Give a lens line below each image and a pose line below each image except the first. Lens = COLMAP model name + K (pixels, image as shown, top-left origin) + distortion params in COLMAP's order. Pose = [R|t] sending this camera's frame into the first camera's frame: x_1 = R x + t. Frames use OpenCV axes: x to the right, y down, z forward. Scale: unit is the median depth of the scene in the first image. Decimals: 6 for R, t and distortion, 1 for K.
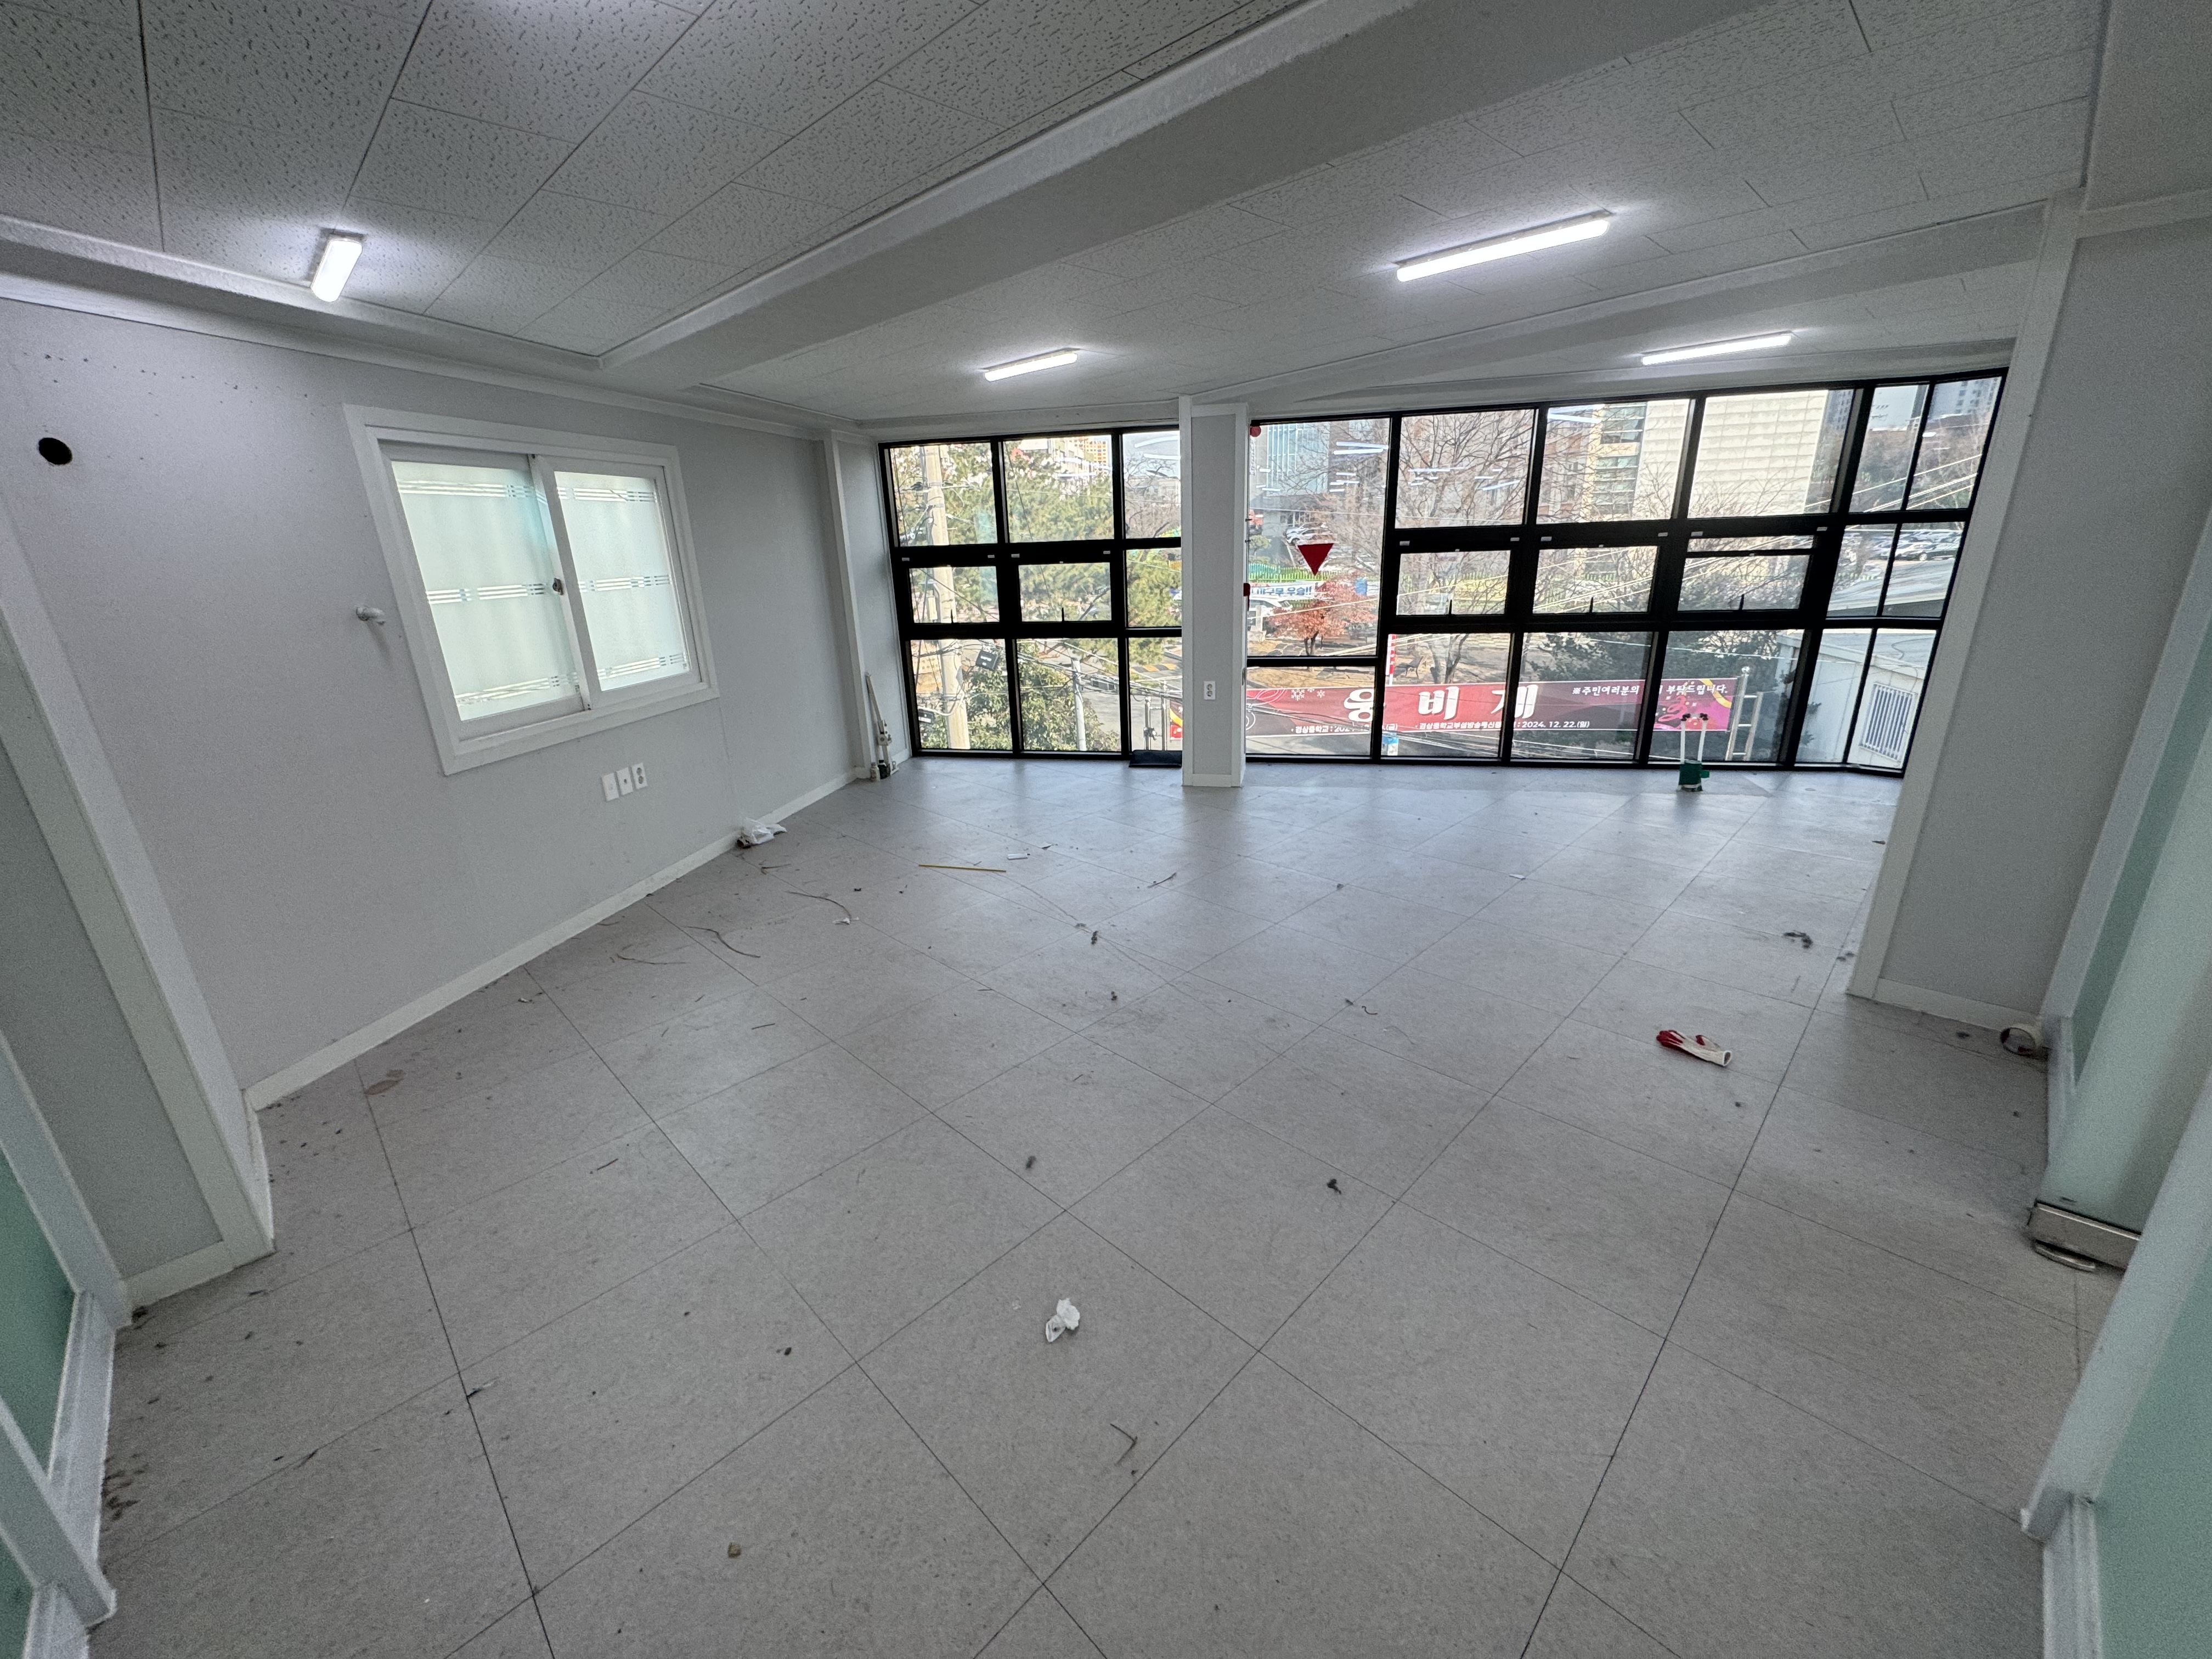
lens RADIAL K [[879.7, 0, 1106.0], [0, 879.7, 829.5], [0, 0, 1]] dist [-0.001082, 0.000164]
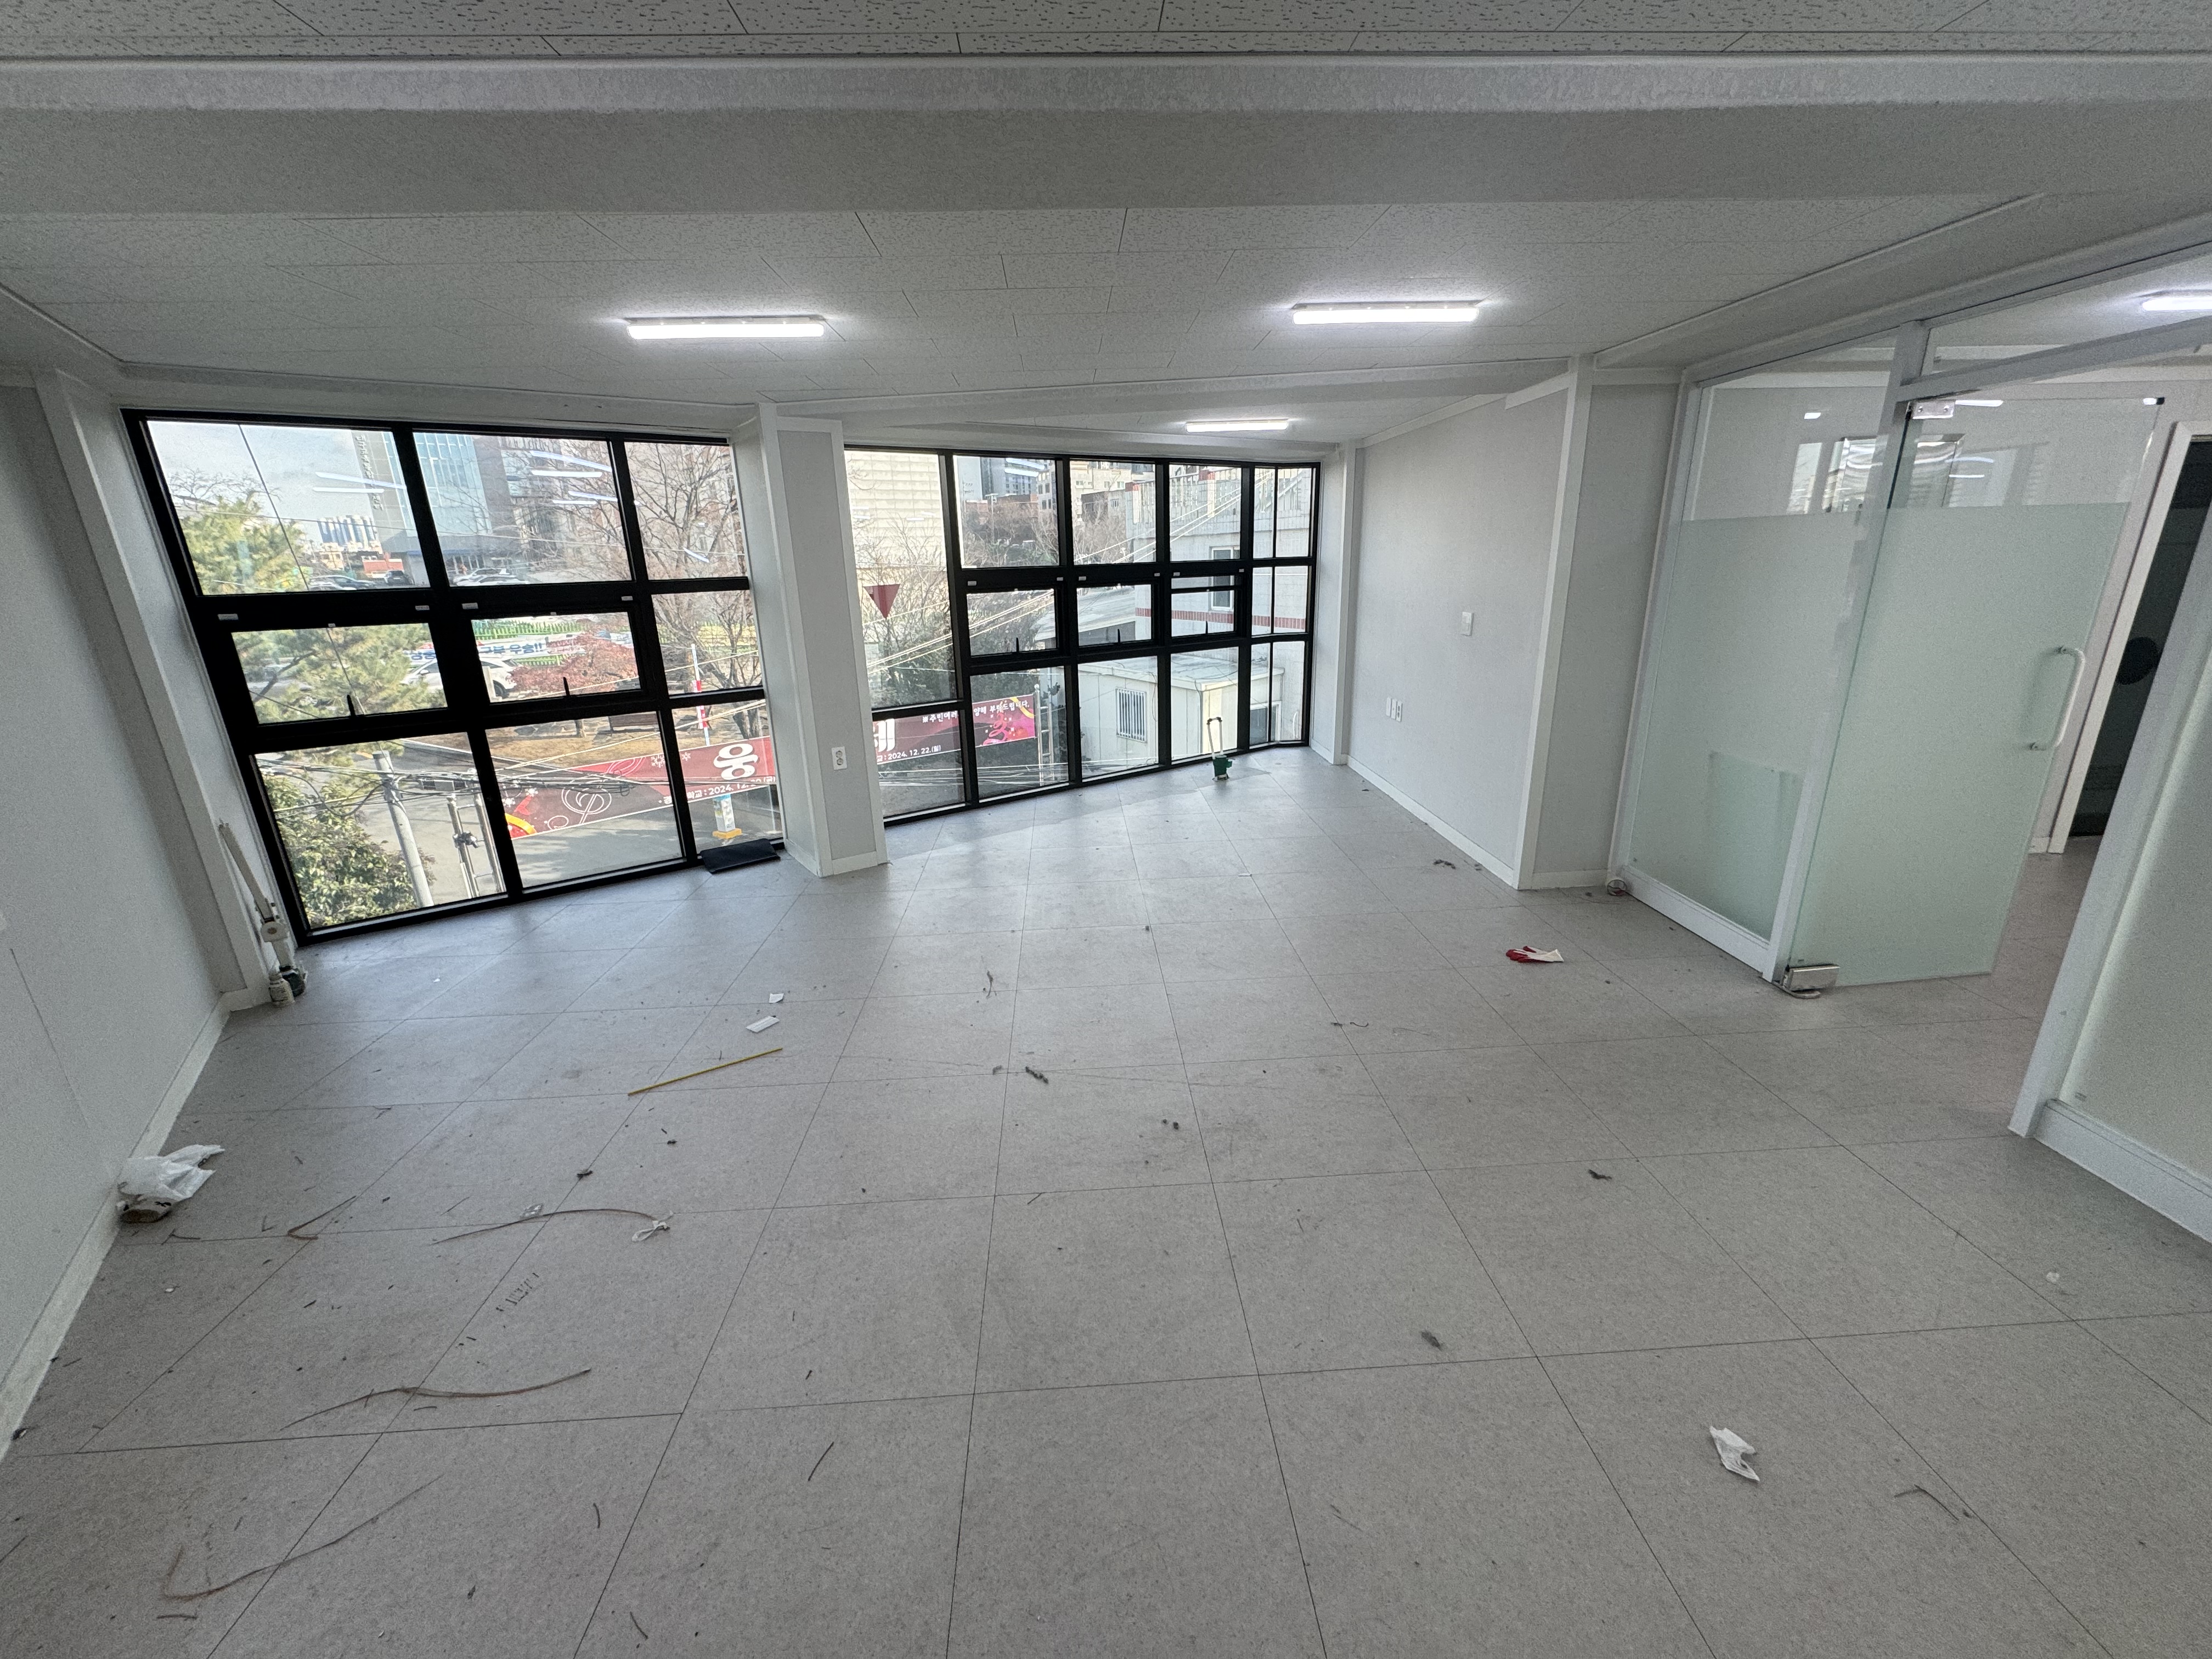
lens RADIAL K [[879.7, 0, 1106.0], [0, 879.7, 829.5], [0, 0, 1]] dist [-0.001082, 0.000164]
pose [[0.672935, -0.204110, 0.710984, -0.318612], [0.238904, 0.969637, 0.052245, -0.075852], [-0.700059, 0.134699, 0.701265, 0.248135]]
